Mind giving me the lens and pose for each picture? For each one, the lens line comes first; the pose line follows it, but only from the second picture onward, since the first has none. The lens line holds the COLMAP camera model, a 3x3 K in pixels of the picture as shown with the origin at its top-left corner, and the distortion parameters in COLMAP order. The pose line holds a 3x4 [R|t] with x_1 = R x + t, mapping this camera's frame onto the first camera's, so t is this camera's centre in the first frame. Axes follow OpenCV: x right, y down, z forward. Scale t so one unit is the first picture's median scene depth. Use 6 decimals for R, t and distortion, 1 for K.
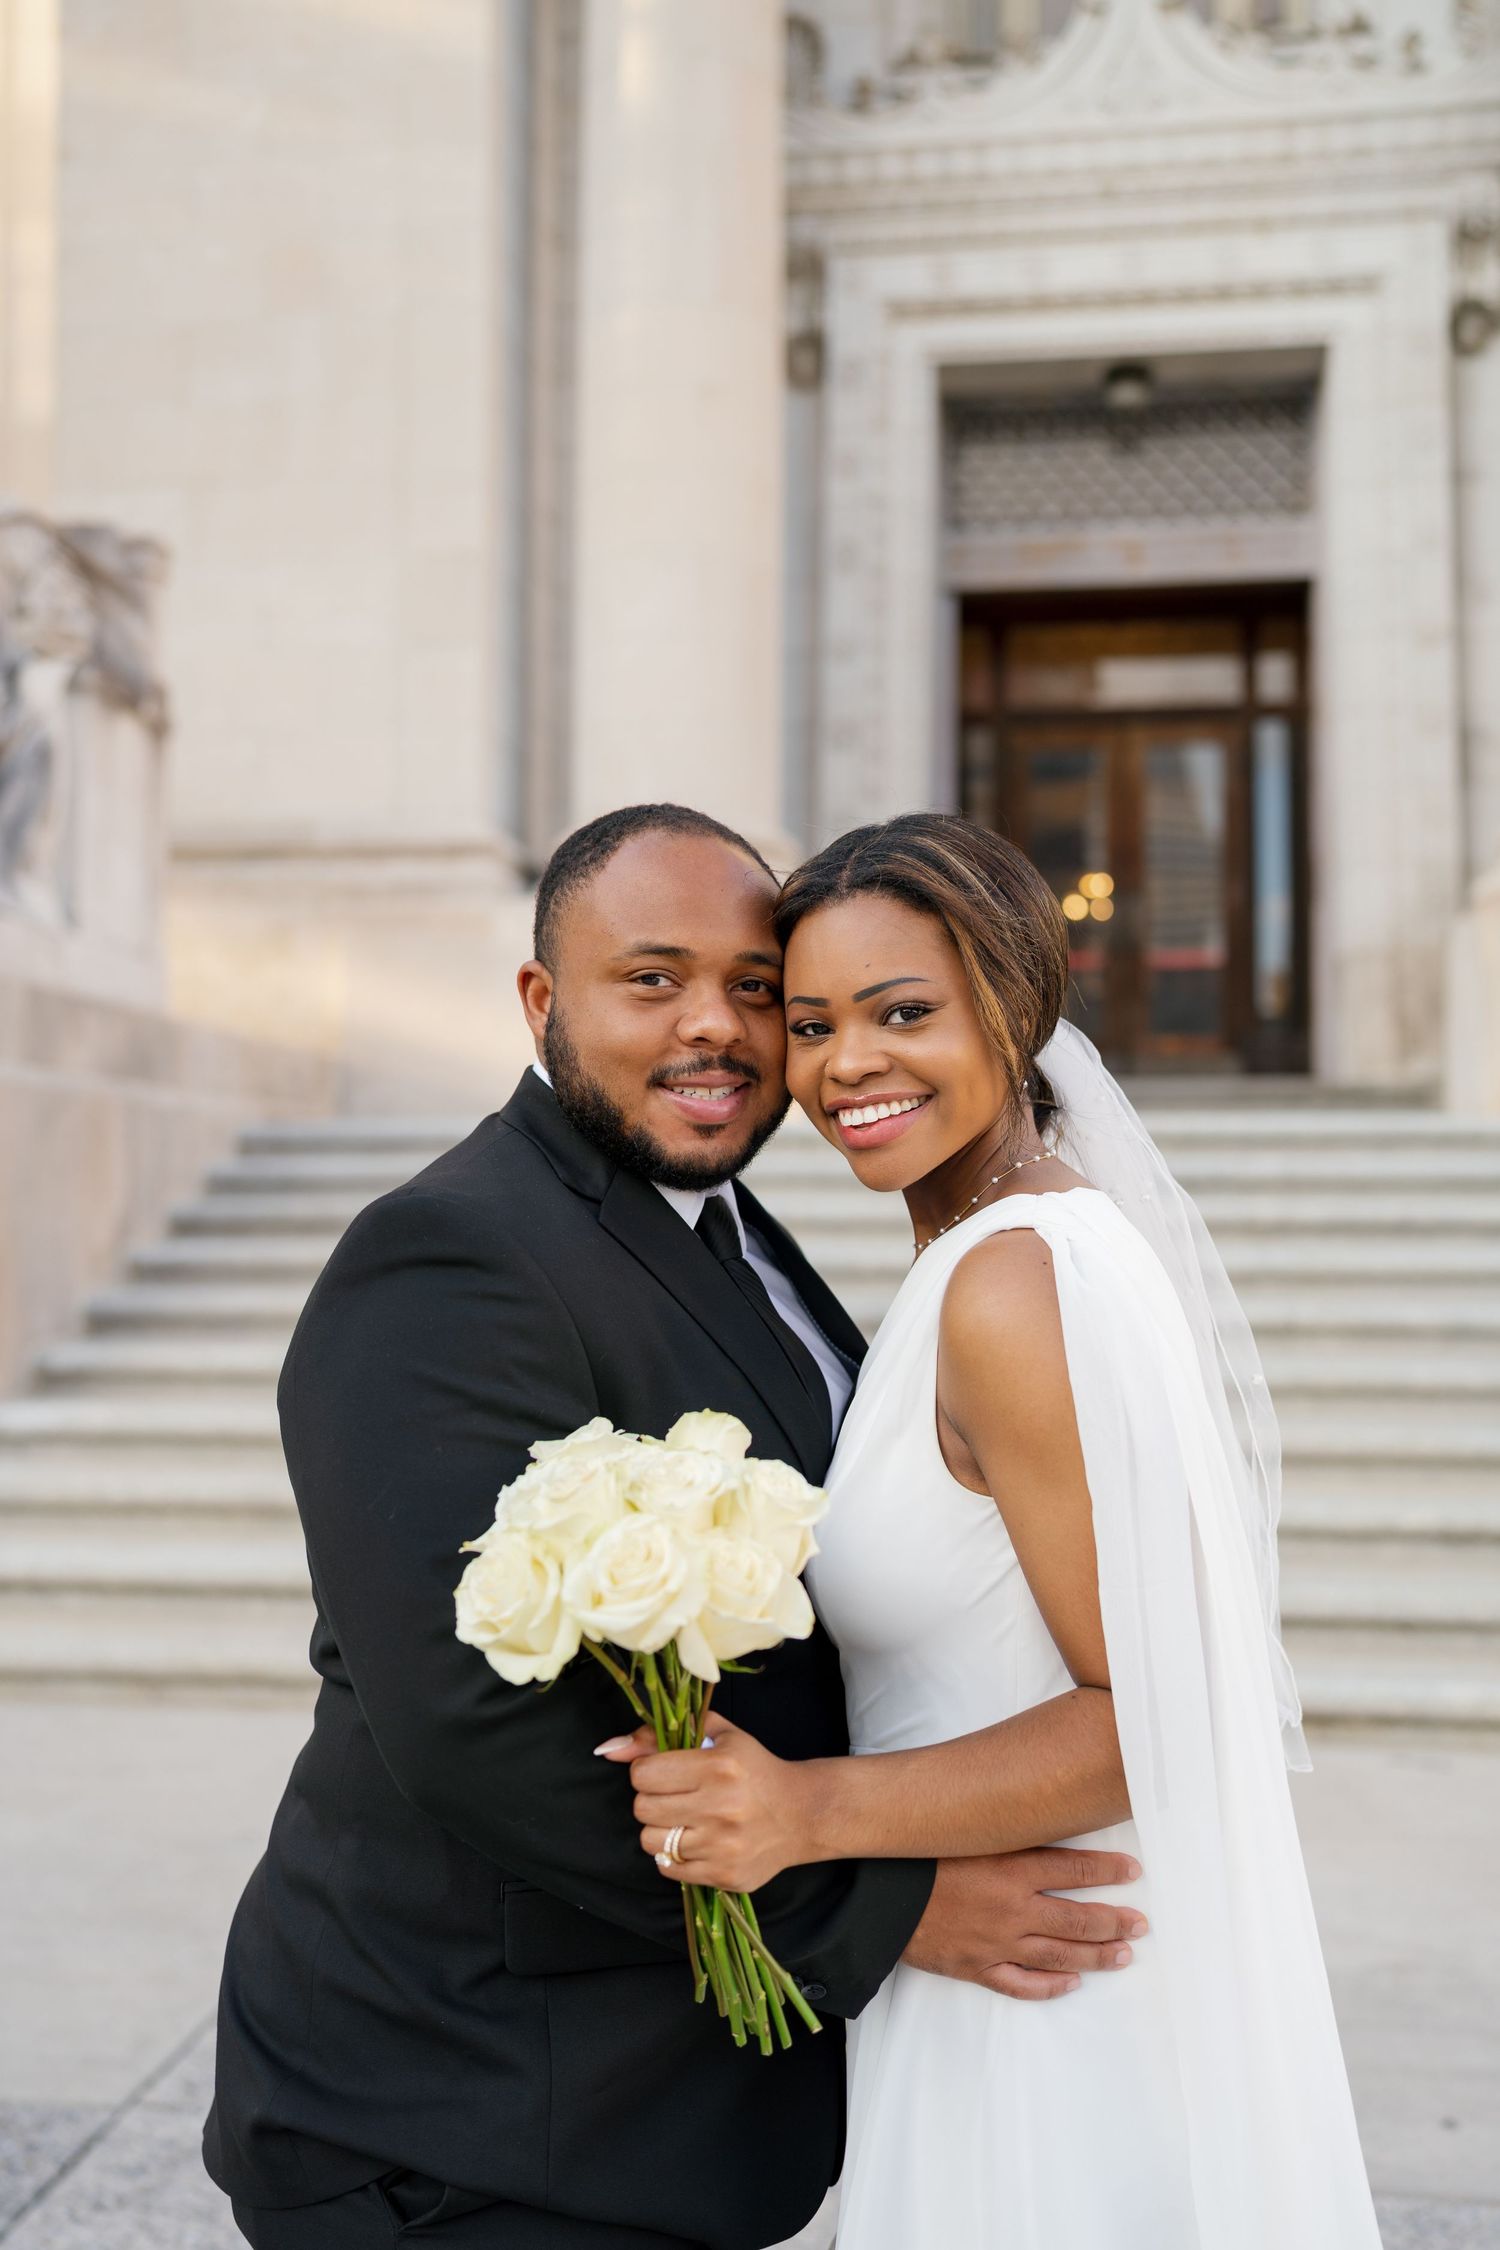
lens RADIAL K [[2243.0, 0, 750.0], [0, 2243.0, 1125.0], [0, 0, 1]] dist [0.005769, 0.012616]
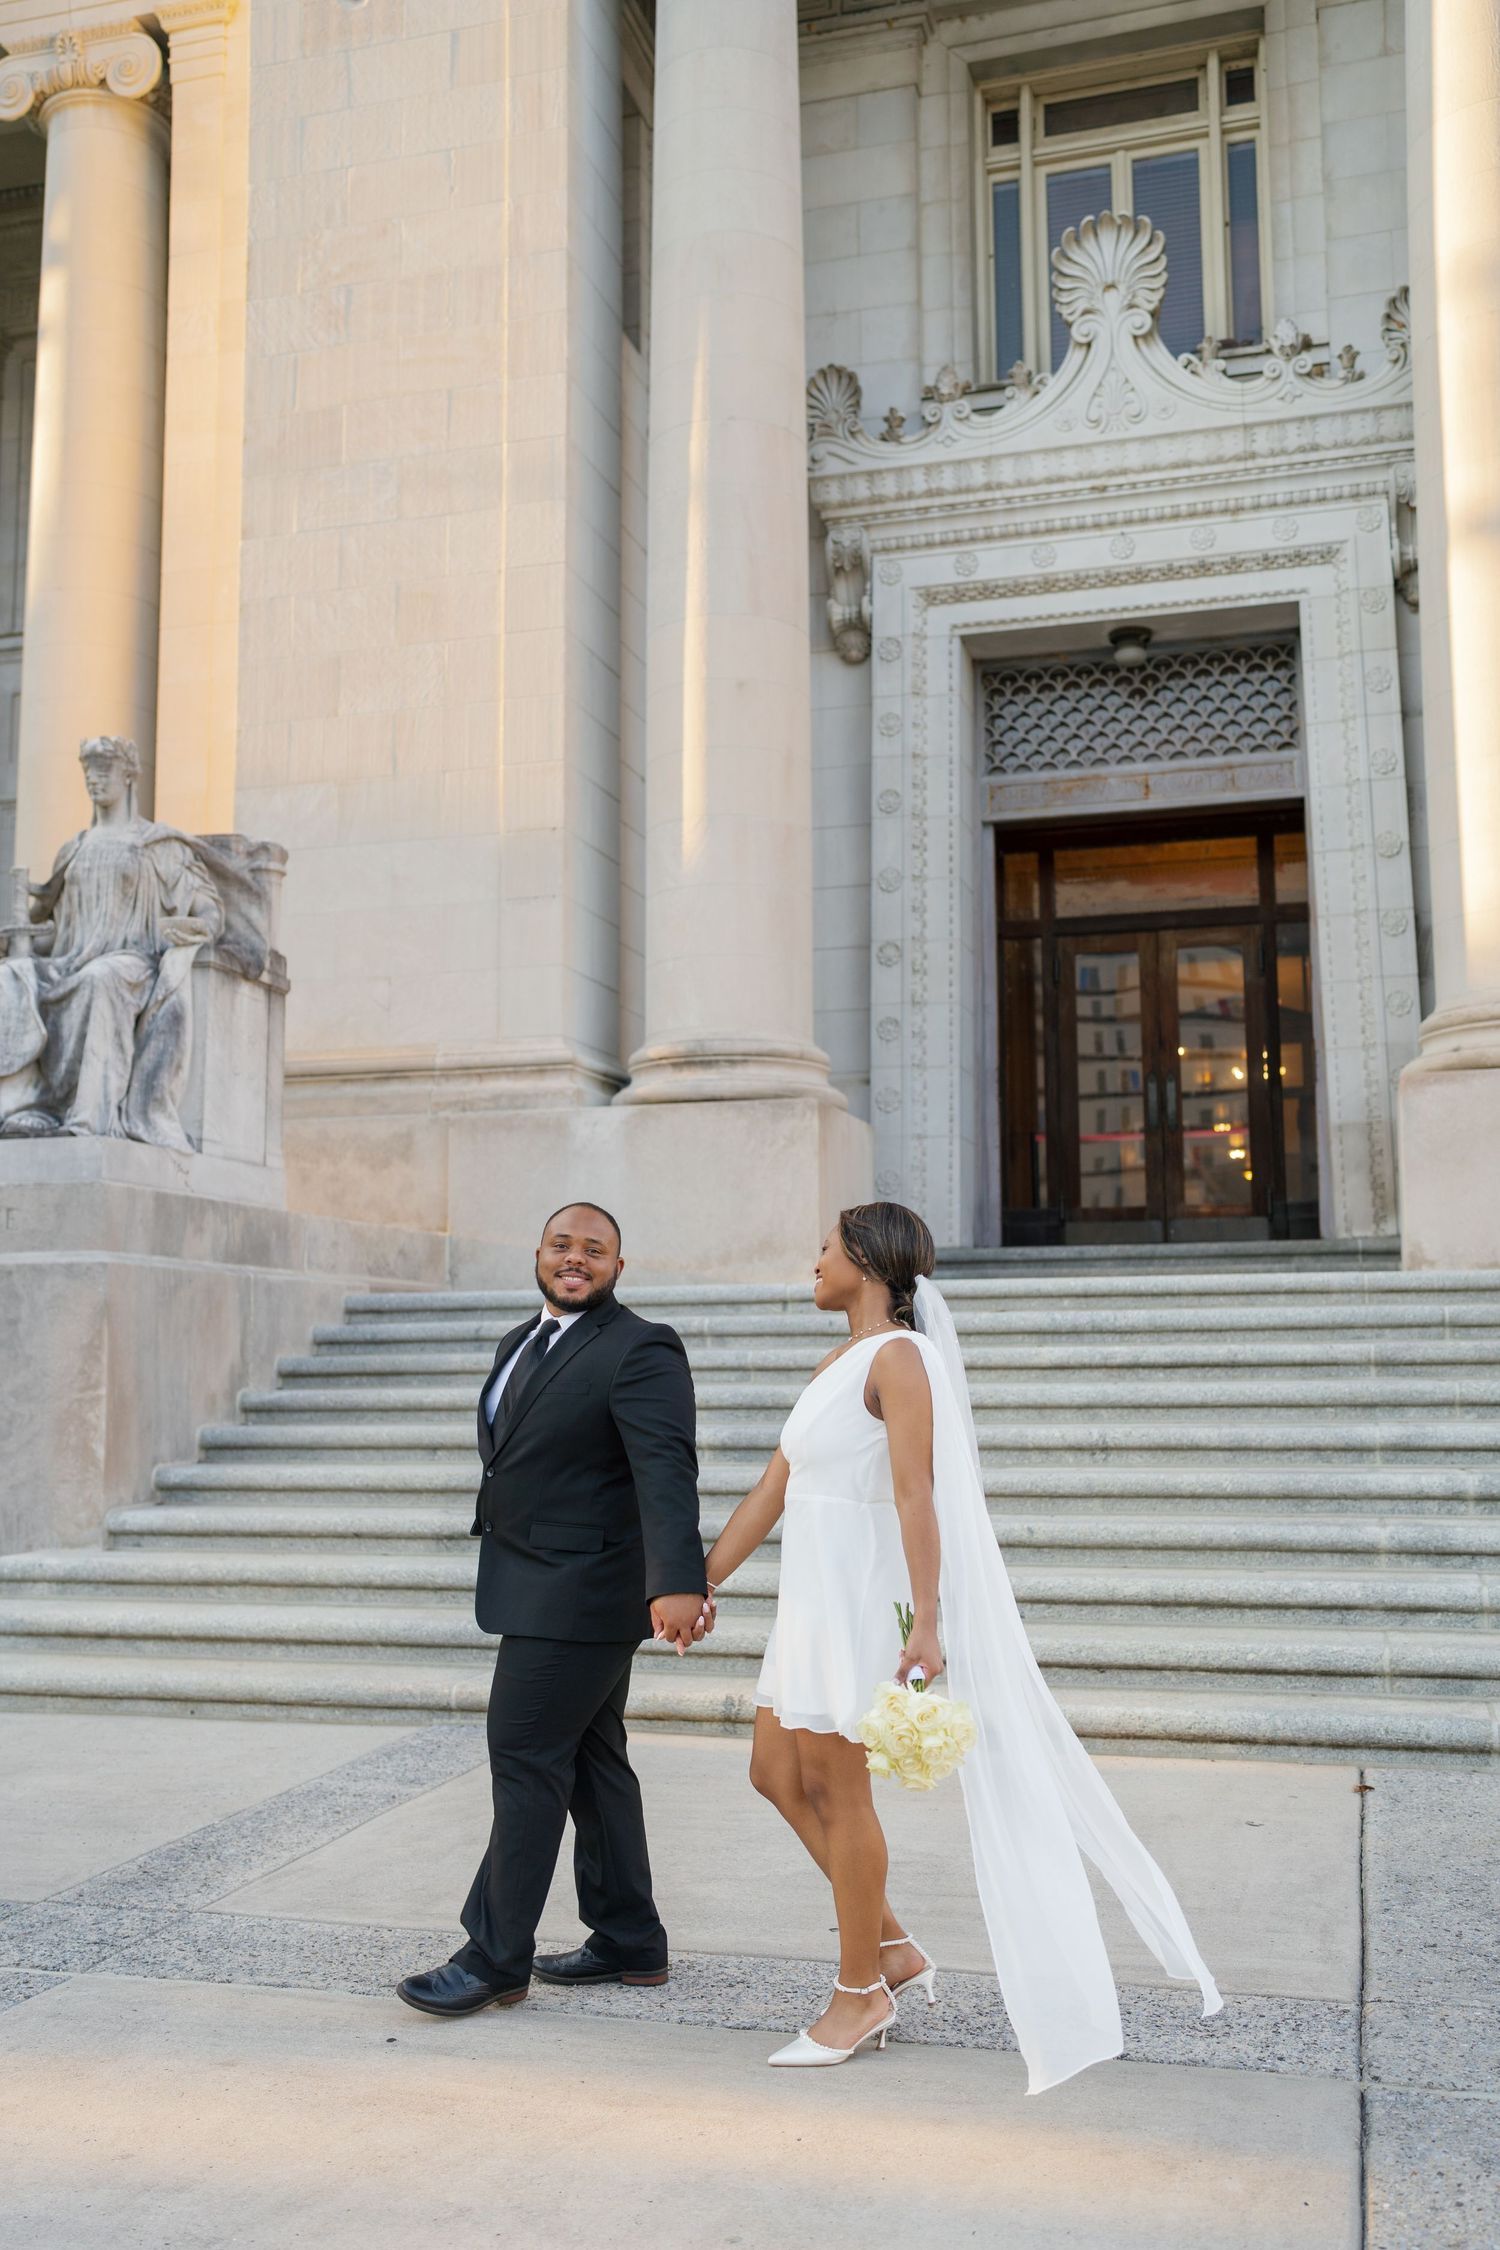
lens RADIAL K [[2260.2, 0, 750.0], [0, 2260.2, 1125.0], [0, 0, 1]] dist [-0.059389, -0.004059]
pose [[0.987811, -0.027153, -0.153275, 0.150058], [0.016274, 0.997287, -0.071790, -0.000815], [0.154808, 0.068420, 0.985572, -0.170556]]
